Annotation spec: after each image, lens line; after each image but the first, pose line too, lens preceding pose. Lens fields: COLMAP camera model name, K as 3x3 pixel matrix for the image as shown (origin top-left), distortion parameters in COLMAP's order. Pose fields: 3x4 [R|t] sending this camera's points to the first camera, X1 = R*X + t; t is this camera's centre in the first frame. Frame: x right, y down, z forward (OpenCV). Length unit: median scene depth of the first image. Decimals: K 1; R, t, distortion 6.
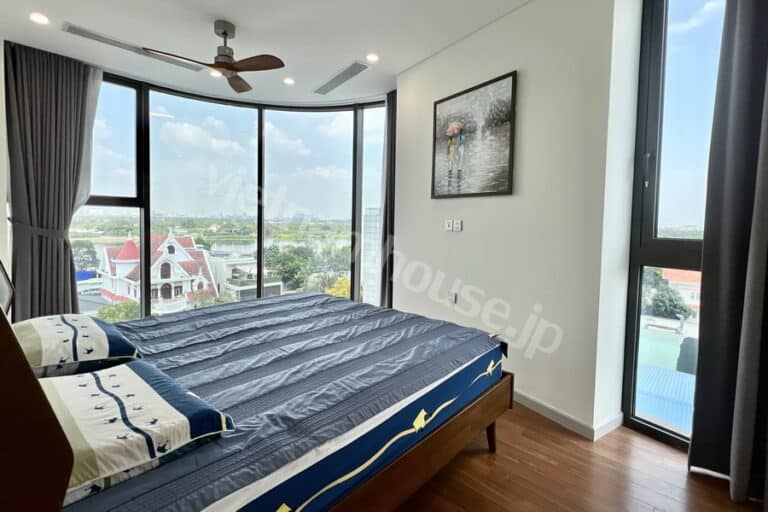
lens RADIAL K [[366.3, 0, 387.0], [0, 366.3, 230.9], [0, 0, 1]] dist [0.000811, -0.001051]
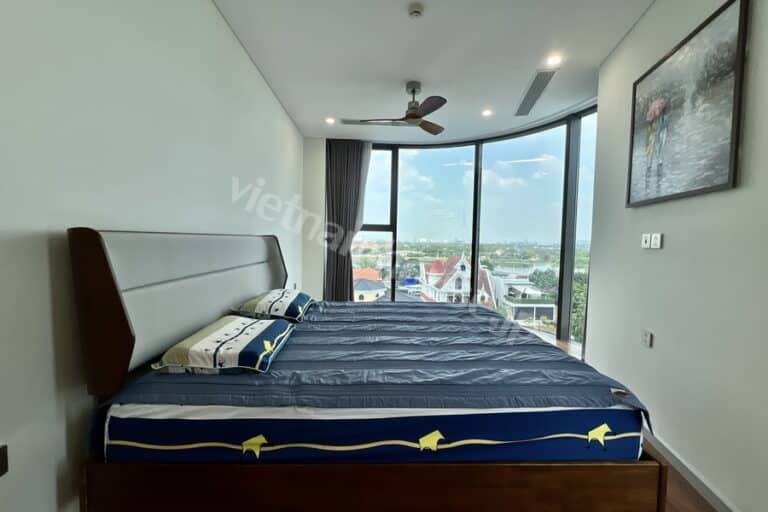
lens RADIAL K [[313.9, 0, 379.7], [0, 313.9, 251.4], [0, 0, 1]] dist [-0.001901, -0.000378]
pose [[0.681060, 0.019006, -0.731981, 0.254096], [-0.028952, 0.999580, -0.000984, 0.021167], [0.731655, 0.021862, 0.681324, 0.160383]]
